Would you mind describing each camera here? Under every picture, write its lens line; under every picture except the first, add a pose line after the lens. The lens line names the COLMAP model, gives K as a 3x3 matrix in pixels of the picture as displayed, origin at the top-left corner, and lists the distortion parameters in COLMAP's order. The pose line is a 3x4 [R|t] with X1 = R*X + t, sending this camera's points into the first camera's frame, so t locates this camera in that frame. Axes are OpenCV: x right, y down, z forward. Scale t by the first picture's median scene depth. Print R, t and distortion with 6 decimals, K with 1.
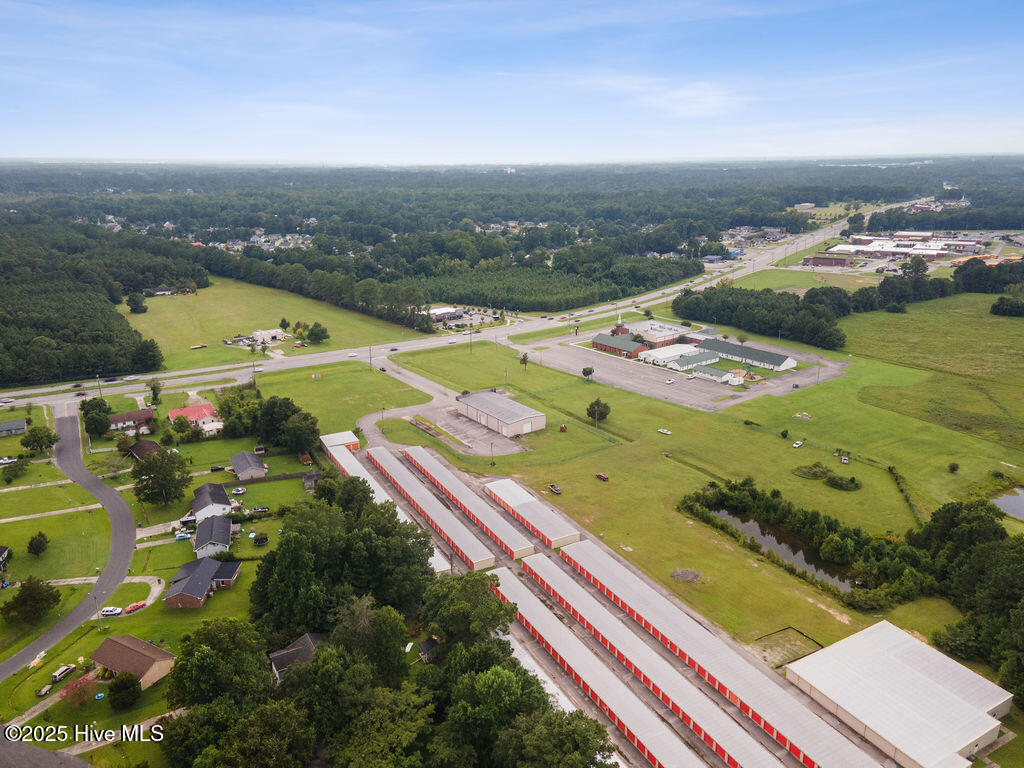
lens RADIAL K [[745.4, 0, 512.0], [0, 745.4, 384.0], [0, 0, 1]] dist [0.050732, 0.001617]
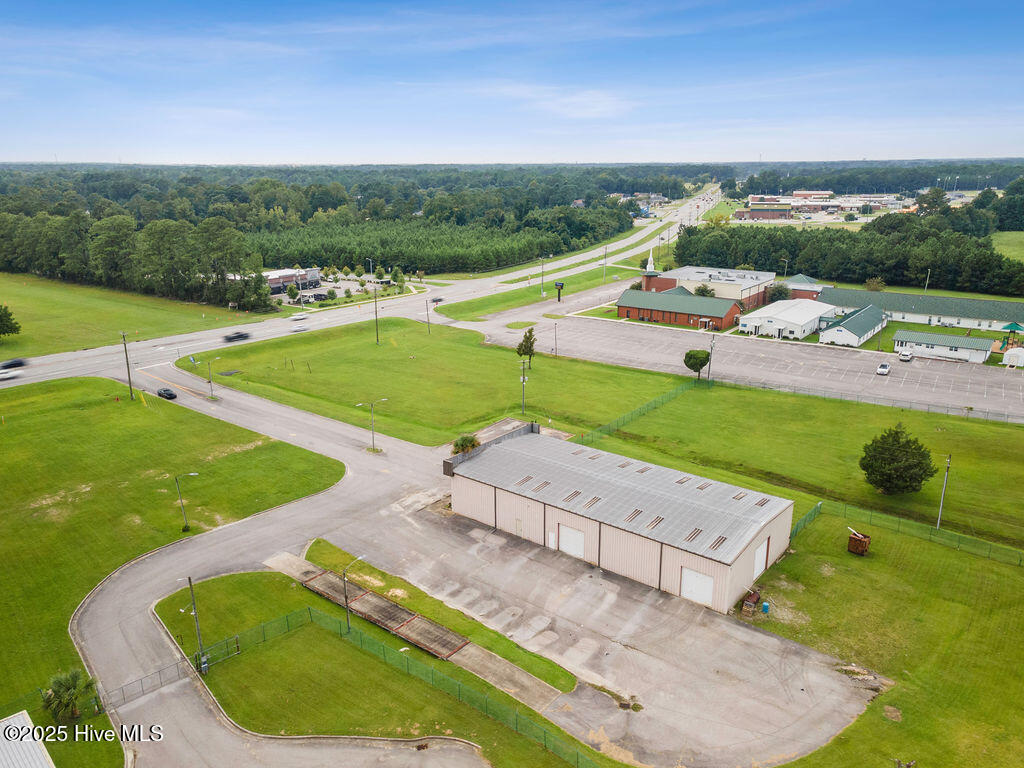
lens RADIAL K [[745.4, 0, 512.0], [0, 745.4, 384.0], [0, 0, 1]] dist [0.050732, 0.001617]
pose [[0.960834, -0.075621, 0.266606, -0.110297], [0.079041, 0.996869, -0.002104, -0.010408], [-0.265612, 0.023094, 0.963803, 0.609183]]
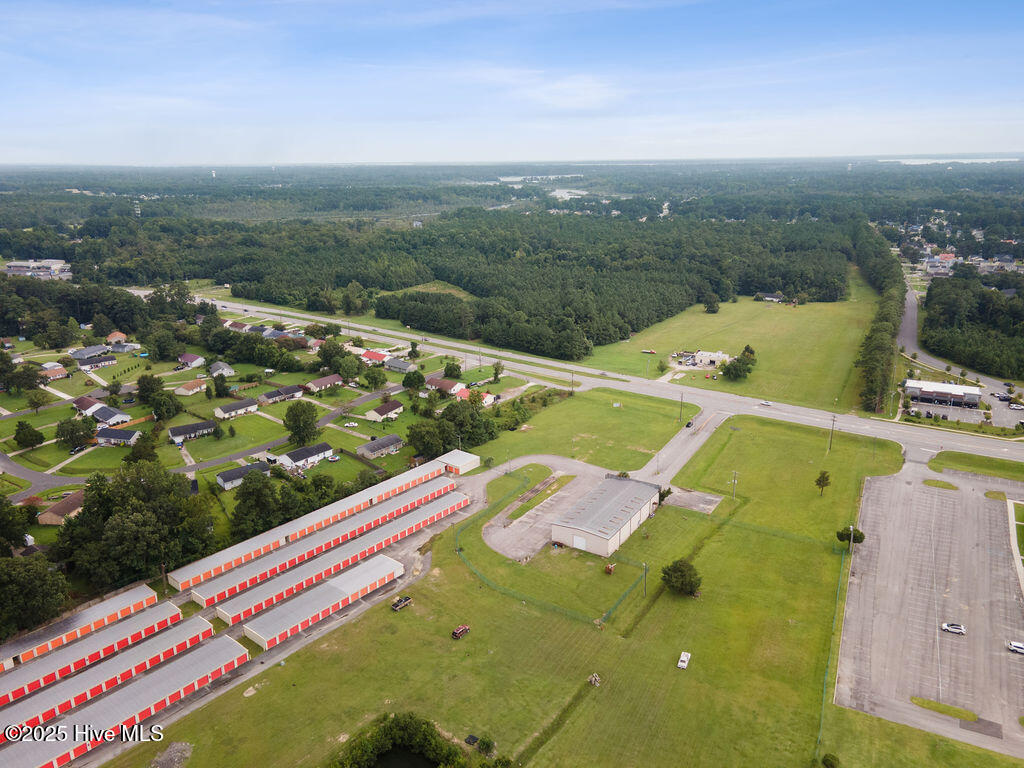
lens RADIAL K [[745.4, 0, 512.0], [0, 745.4, 384.0], [0, 0, 1]] dist [0.050732, 0.001617]
pose [[0.374193, 0.267452, -0.887946, 0.481236], [-0.264572, 0.948502, 0.174198, -0.157160], [0.888809, 0.169742, 0.425683, 0.491660]]
